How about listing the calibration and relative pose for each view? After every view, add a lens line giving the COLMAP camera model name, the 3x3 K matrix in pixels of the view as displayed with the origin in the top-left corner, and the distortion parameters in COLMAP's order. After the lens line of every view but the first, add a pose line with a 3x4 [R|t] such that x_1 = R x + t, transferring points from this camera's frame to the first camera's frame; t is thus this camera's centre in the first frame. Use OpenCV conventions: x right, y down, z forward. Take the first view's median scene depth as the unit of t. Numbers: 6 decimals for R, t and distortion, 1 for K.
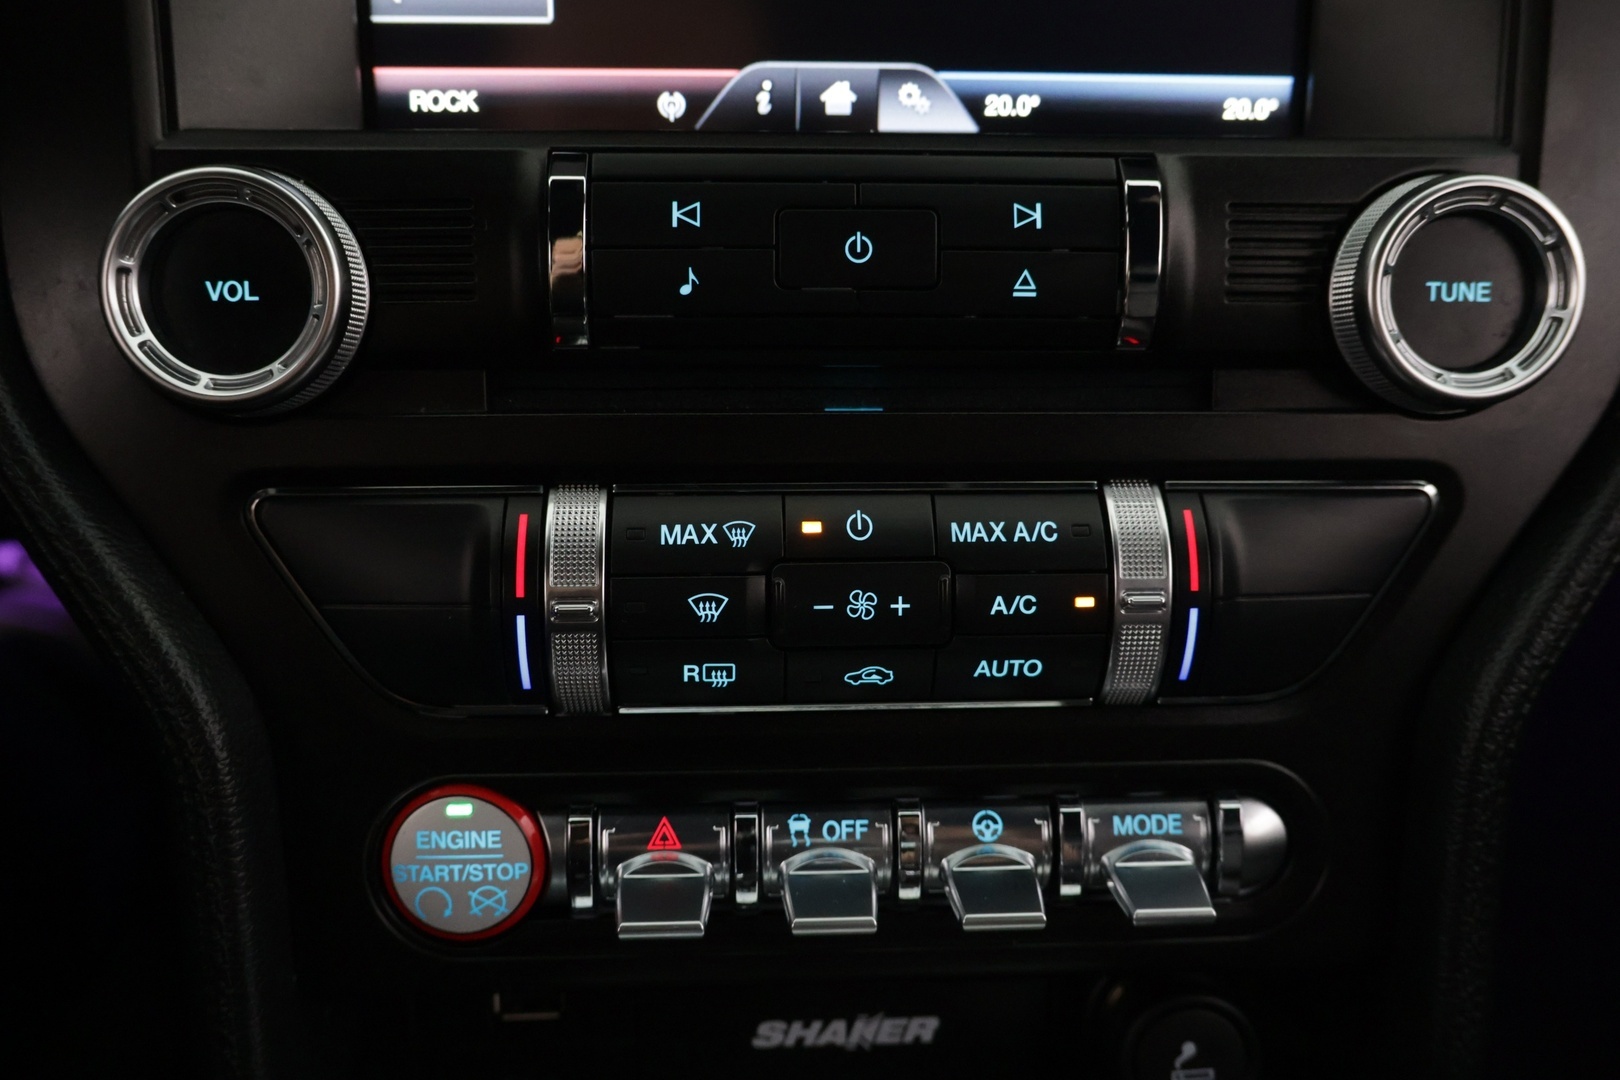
lens RADIAL K [[1317.8, 0, 810.0], [0, 1317.8, 540.0], [0, 0, 1]] dist [-0.029512, -0.001011]
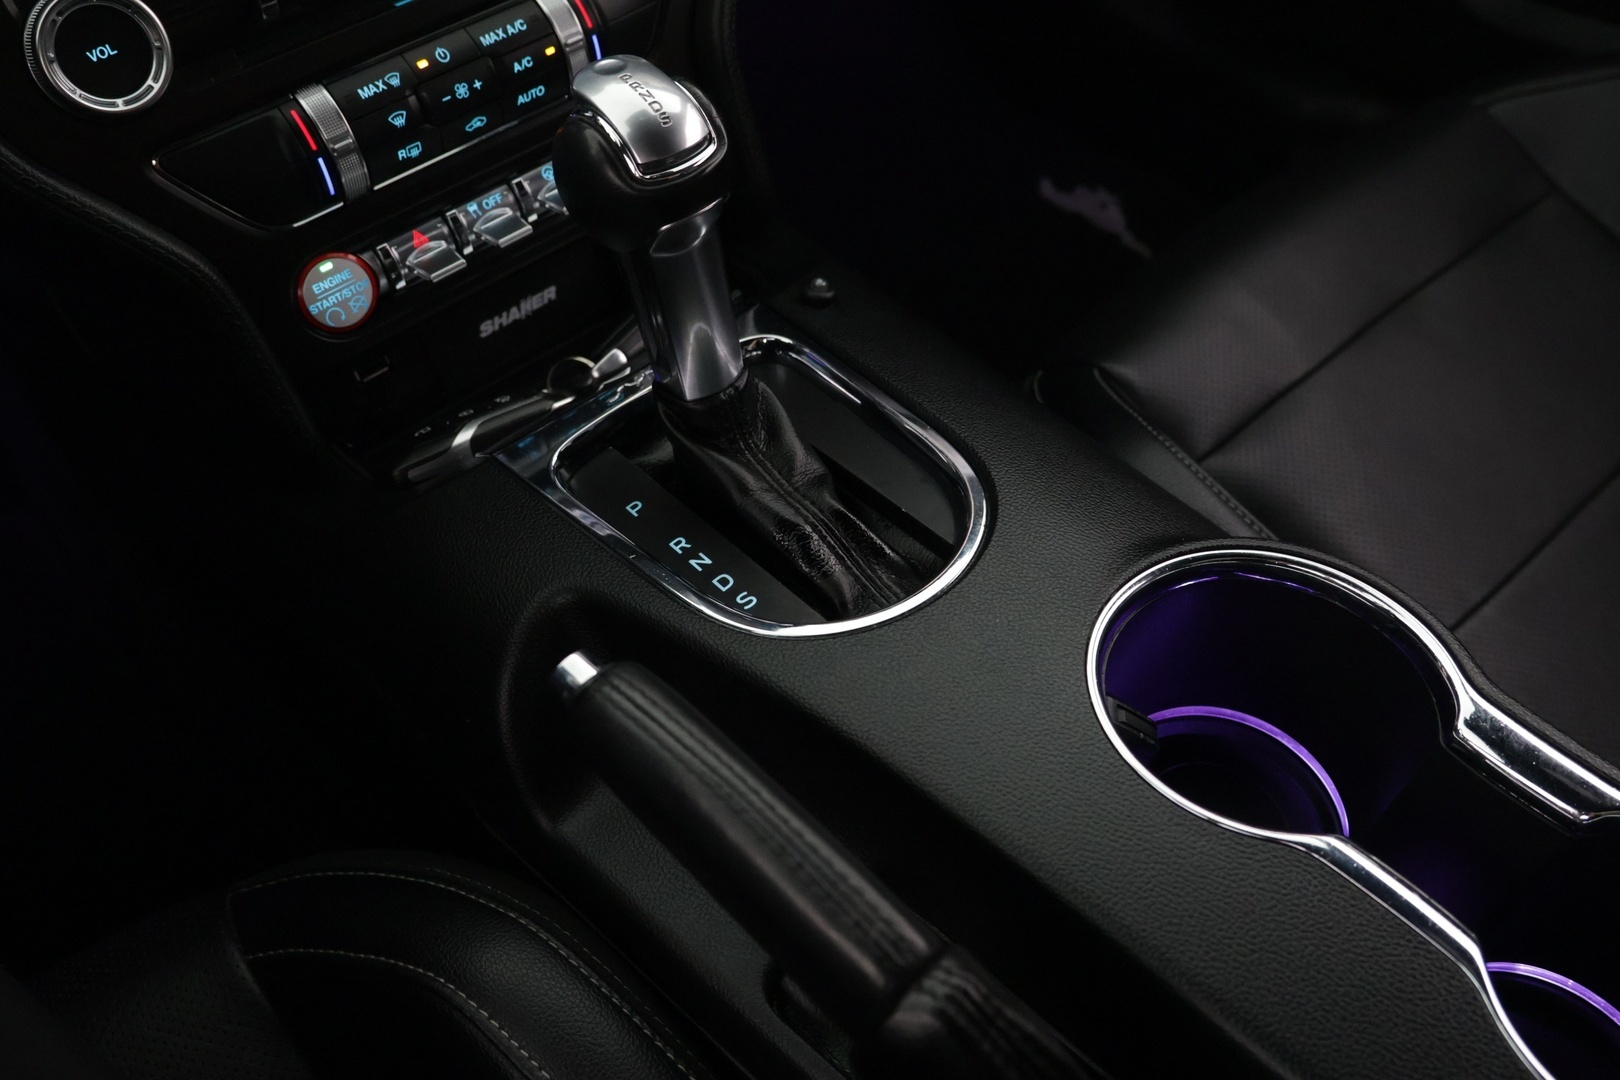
lens RADIAL K [[1376.7, 0, 809.2], [0, 1376.7, 516.2], [0, 0, 1]] dist [-0.004130, -0.000660]
pose [[0.776910, -0.496648, 0.386977, -0.700319], [0.335810, 0.846771, 0.412566, -0.093469], [-0.532581, -0.190576, 0.824644, -1.213791]]
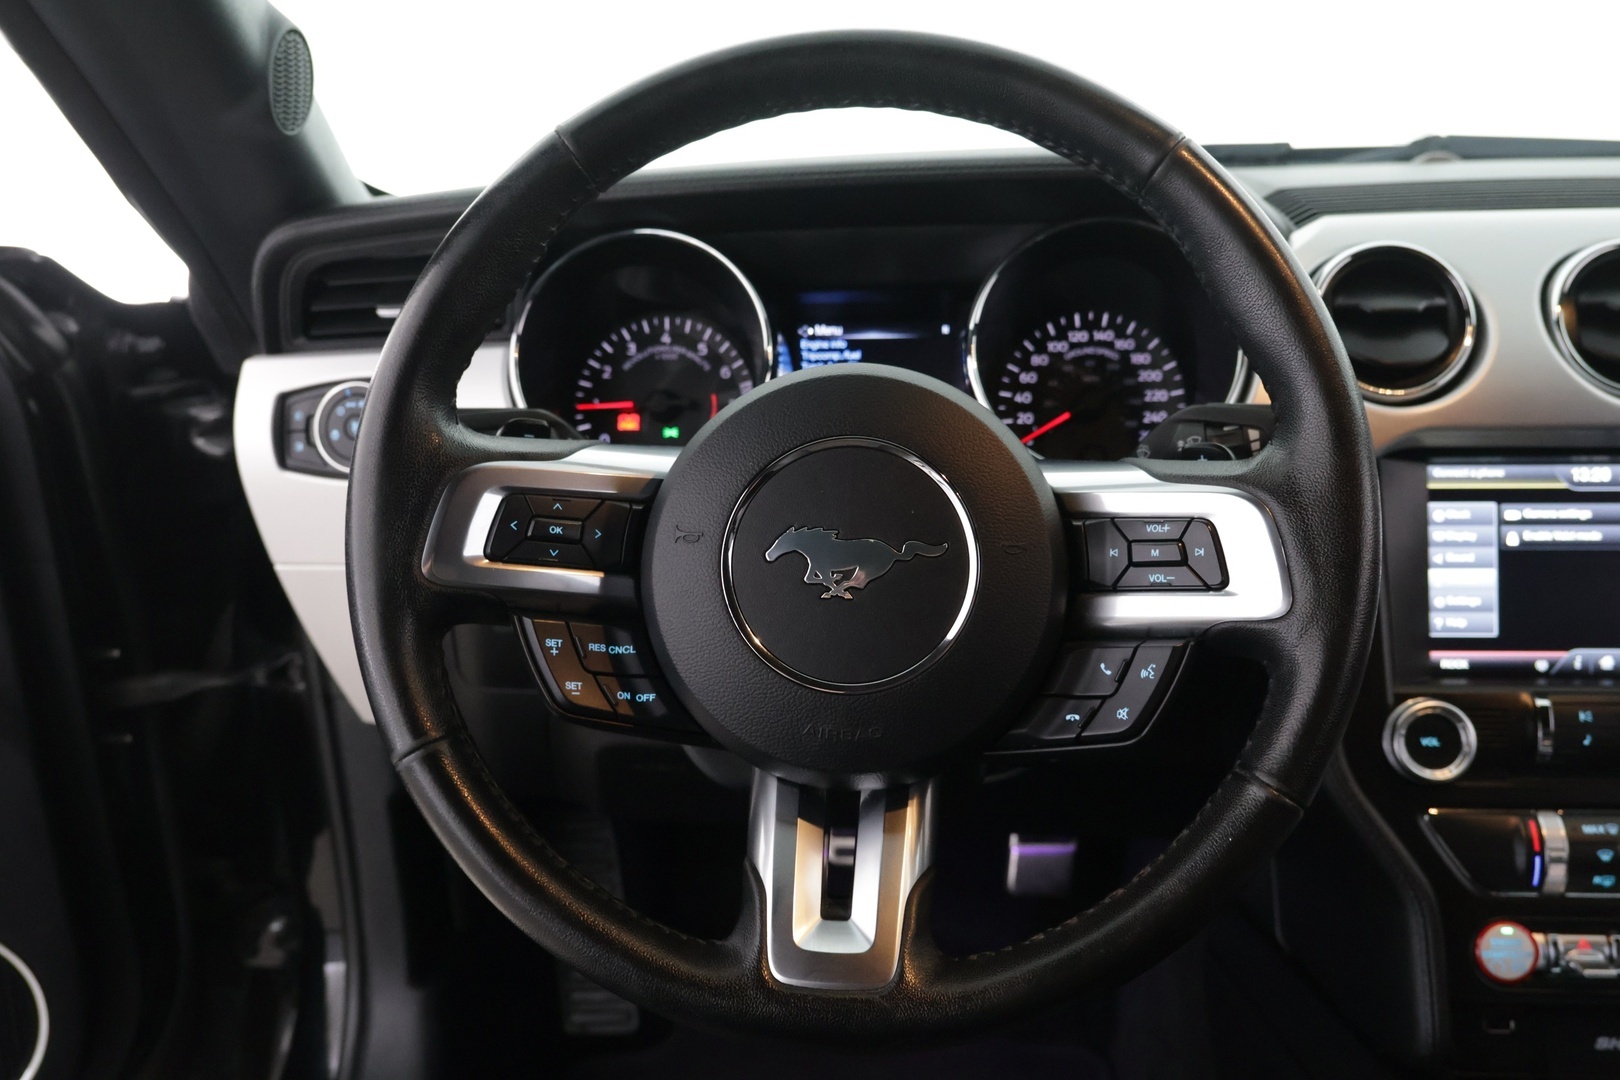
lens RADIAL K [[1458.8, 0, 810.0], [0, 1458.8, 540.0], [0, 0, 1]] dist [-0.034320, 0.016490]
pose [[0.991737, -0.004011, -0.128223, -1.318630], [-0.024485, 0.975219, -0.219881, 0.108801], [0.125928, 0.221204, 0.967063, -2.273621]]
